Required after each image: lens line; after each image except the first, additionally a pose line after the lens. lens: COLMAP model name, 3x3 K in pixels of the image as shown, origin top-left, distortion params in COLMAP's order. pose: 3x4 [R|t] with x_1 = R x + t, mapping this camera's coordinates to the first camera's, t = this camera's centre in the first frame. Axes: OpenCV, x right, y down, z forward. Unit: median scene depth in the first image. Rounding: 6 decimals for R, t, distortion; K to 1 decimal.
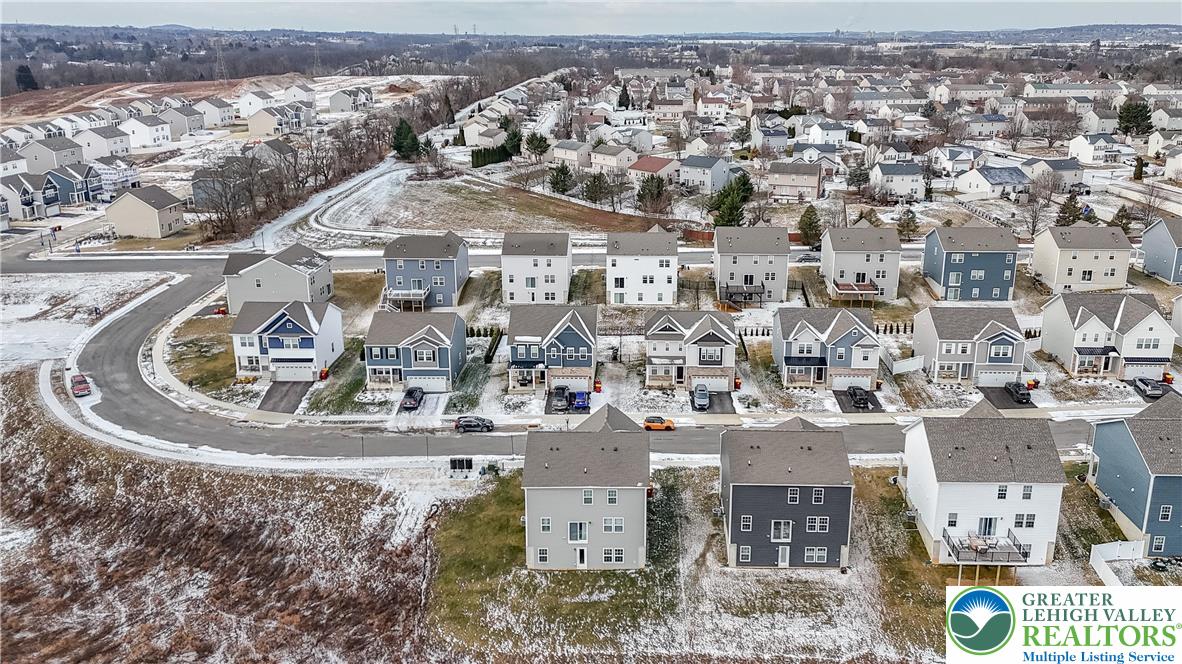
lens RADIAL K [[891.0, 0, 652.7], [0, 891.0, 333.2], [0, 0, 1]] dist [0.035039, -0.006788]
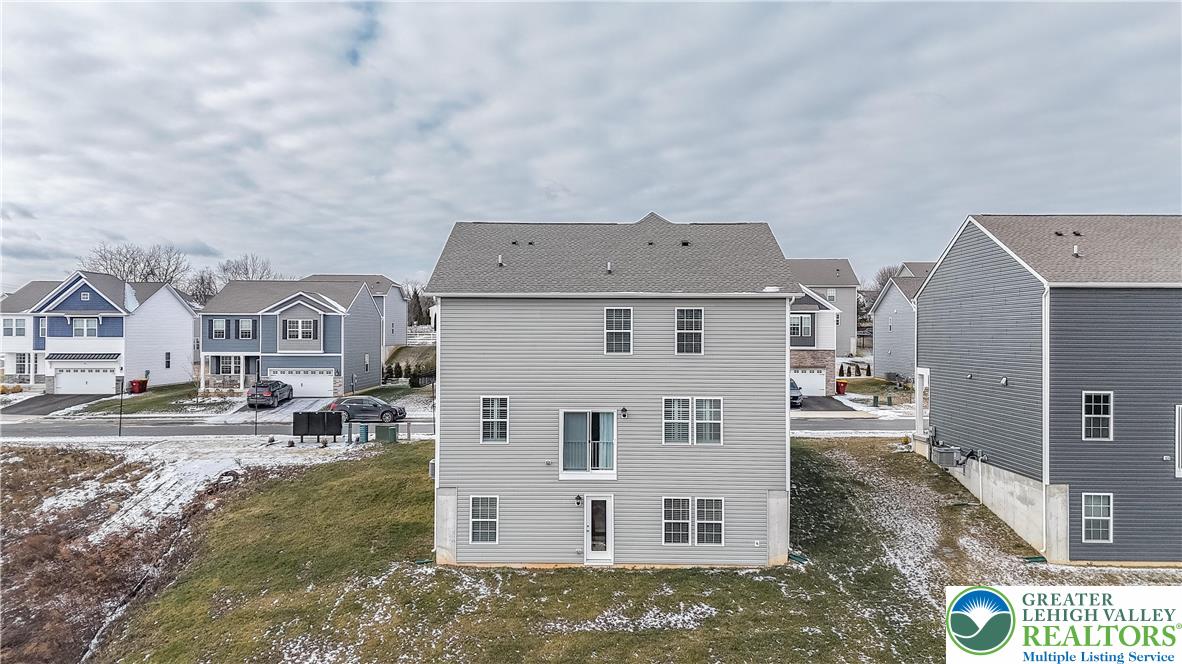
lens RADIAL K [[853.9, 0, 591.0], [0, 853.9, 332.0], [0, 0, 1]] dist [0.090465, -0.124742]
pose [[0.999597, -0.008095, -0.027200, -0.072918], [-0.000651, 0.951661, -0.307151, 0.279874], [0.028371, 0.307045, 0.951272, 0.669067]]
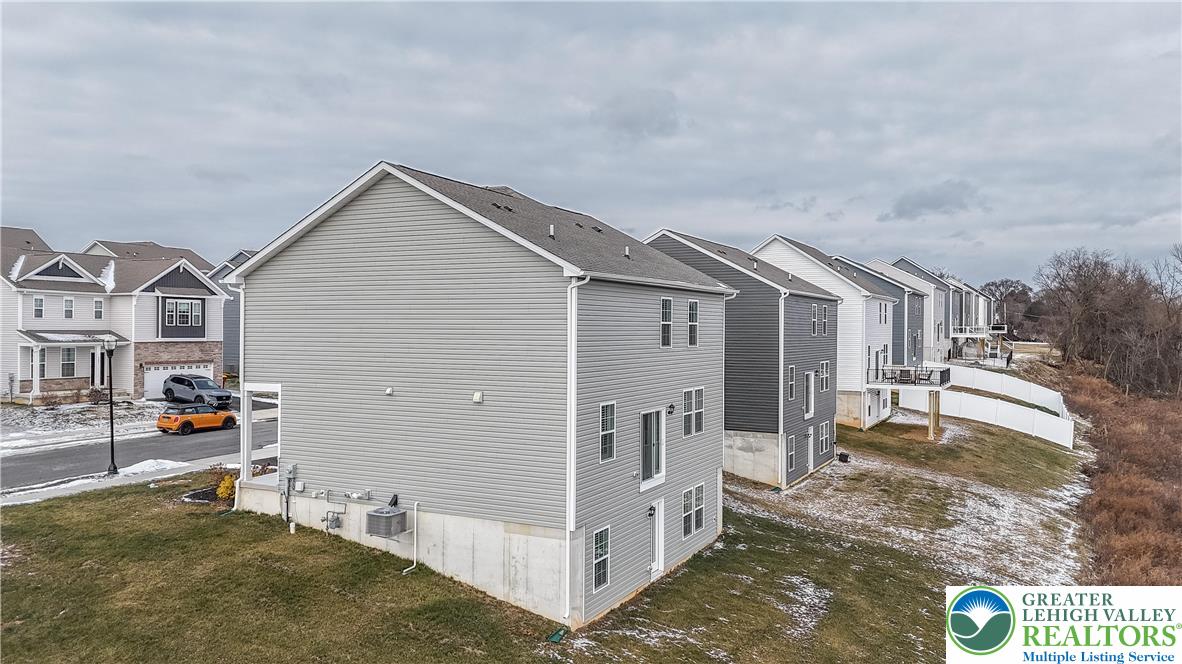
lens RADIAL K [[853.9, 0, 591.0], [0, 853.9, 332.0], [0, 0, 1]] dist [0.090465, -0.124742]
pose [[0.471380, -0.013877, 0.881821, -0.351390], [0.259092, 0.957934, -0.123424, 0.213573], [-0.843014, 0.286653, 0.455147, 0.862340]]
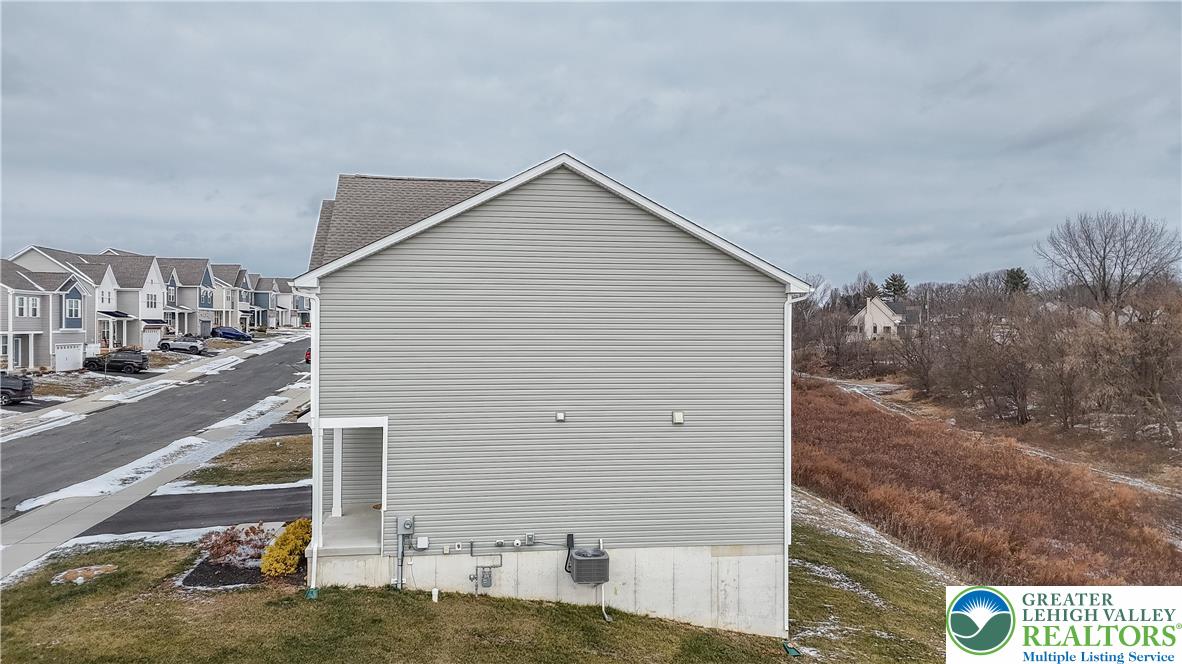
lens RADIAL K [[853.9, 0, 591.0], [0, 853.9, 332.0], [0, 0, 1]] dist [0.090465, -0.124742]
pose [[-0.129837, -0.021927, 0.991293, -0.376530], [0.284301, 0.956955, 0.058404, 0.147396], [-0.949903, 0.289408, -0.118014, 1.059004]]
